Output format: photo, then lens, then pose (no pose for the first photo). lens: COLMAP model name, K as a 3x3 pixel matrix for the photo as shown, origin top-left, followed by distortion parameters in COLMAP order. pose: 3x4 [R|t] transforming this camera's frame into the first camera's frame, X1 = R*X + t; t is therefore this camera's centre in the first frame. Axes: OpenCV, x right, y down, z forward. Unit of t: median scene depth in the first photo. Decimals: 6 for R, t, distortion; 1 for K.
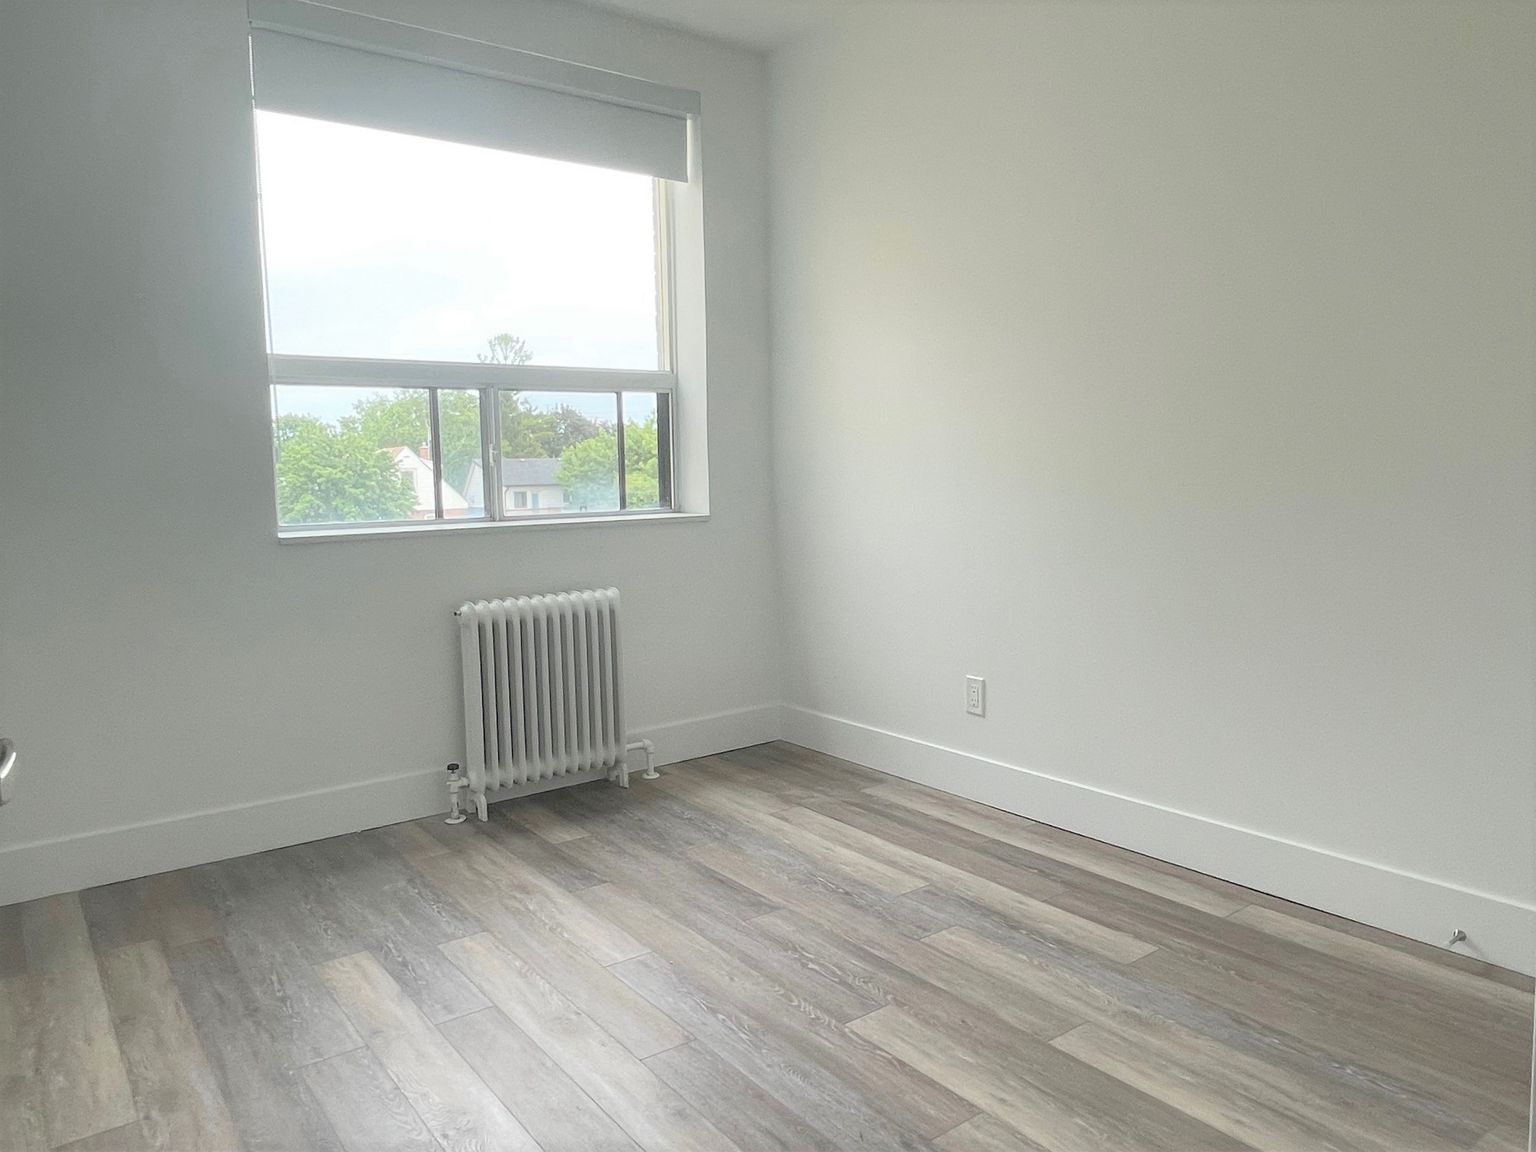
lens RADIAL K [[1060.3, 0, 770.7], [0, 1060.3, 571.6], [0, 0, 1]] dist [0.000230, 0.002566]
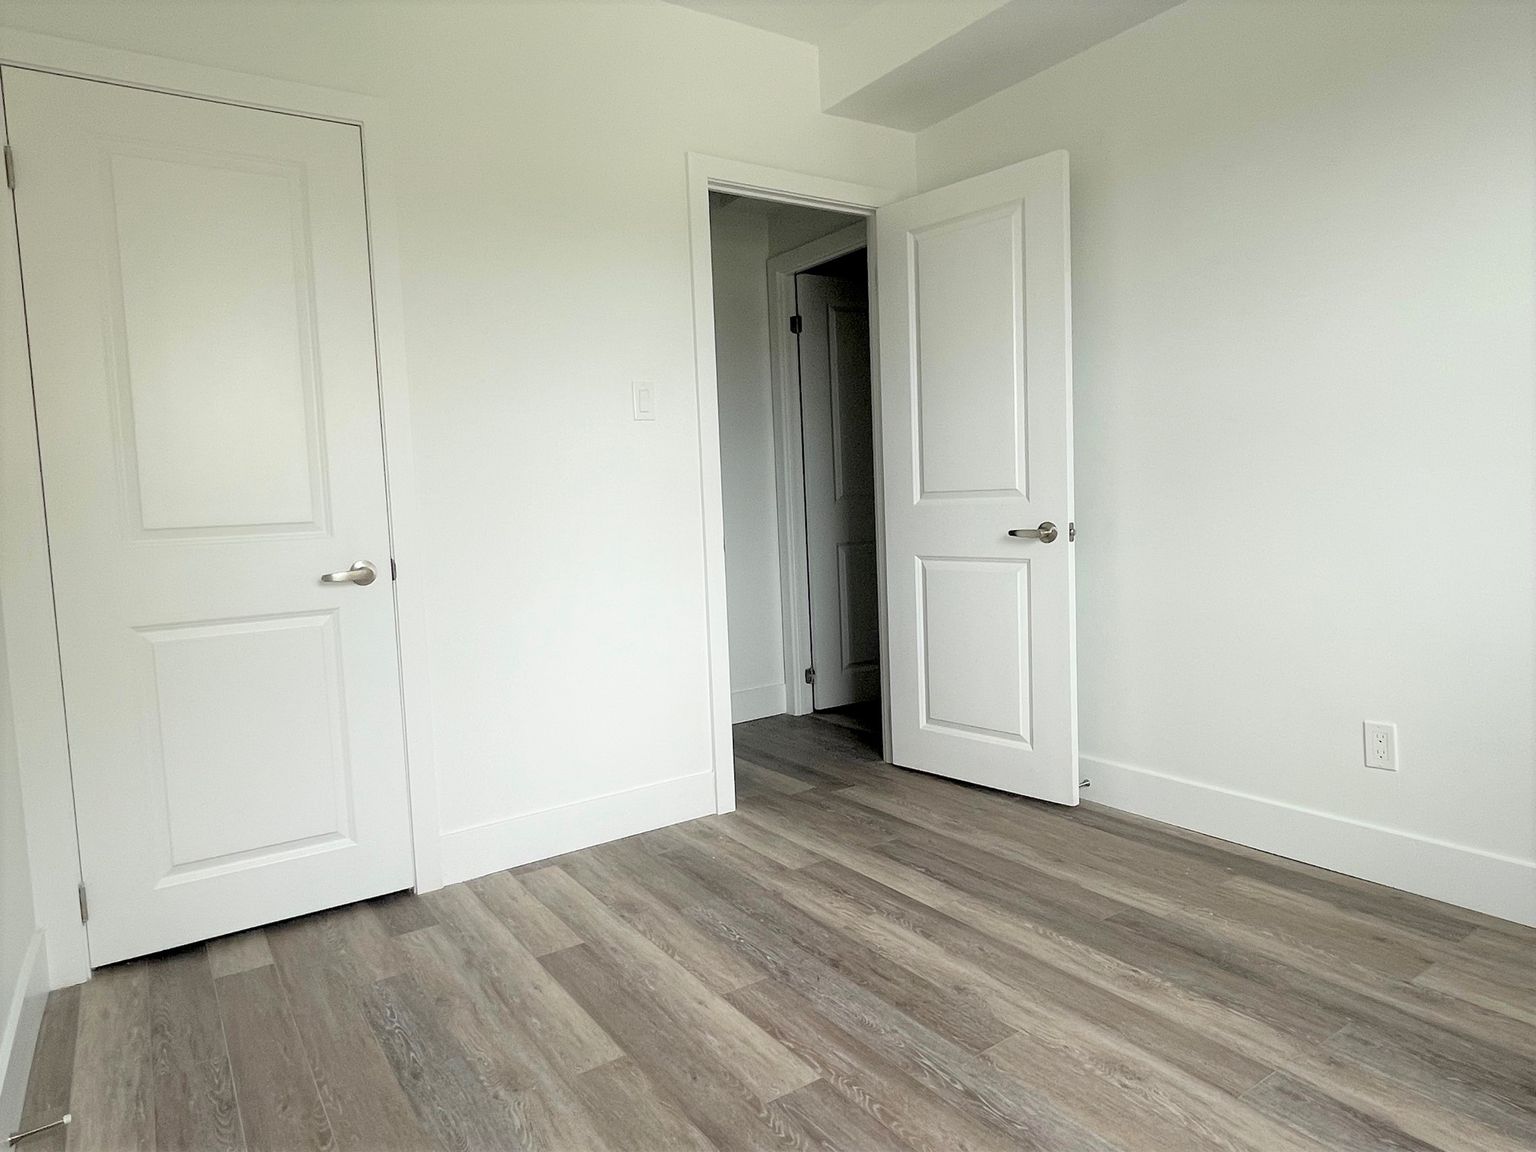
lens RADIAL K [[938.0, 0, 767.1], [0, 938.0, 574.2], [0, 0, 1]] dist [-0.002110, -0.000280]
pose [[-0.996836, 0.059166, 0.053077, 0.049162], [0.067821, 0.981364, 0.179791, -0.166404], [-0.041450, 0.182821, -0.982272, 1.809235]]
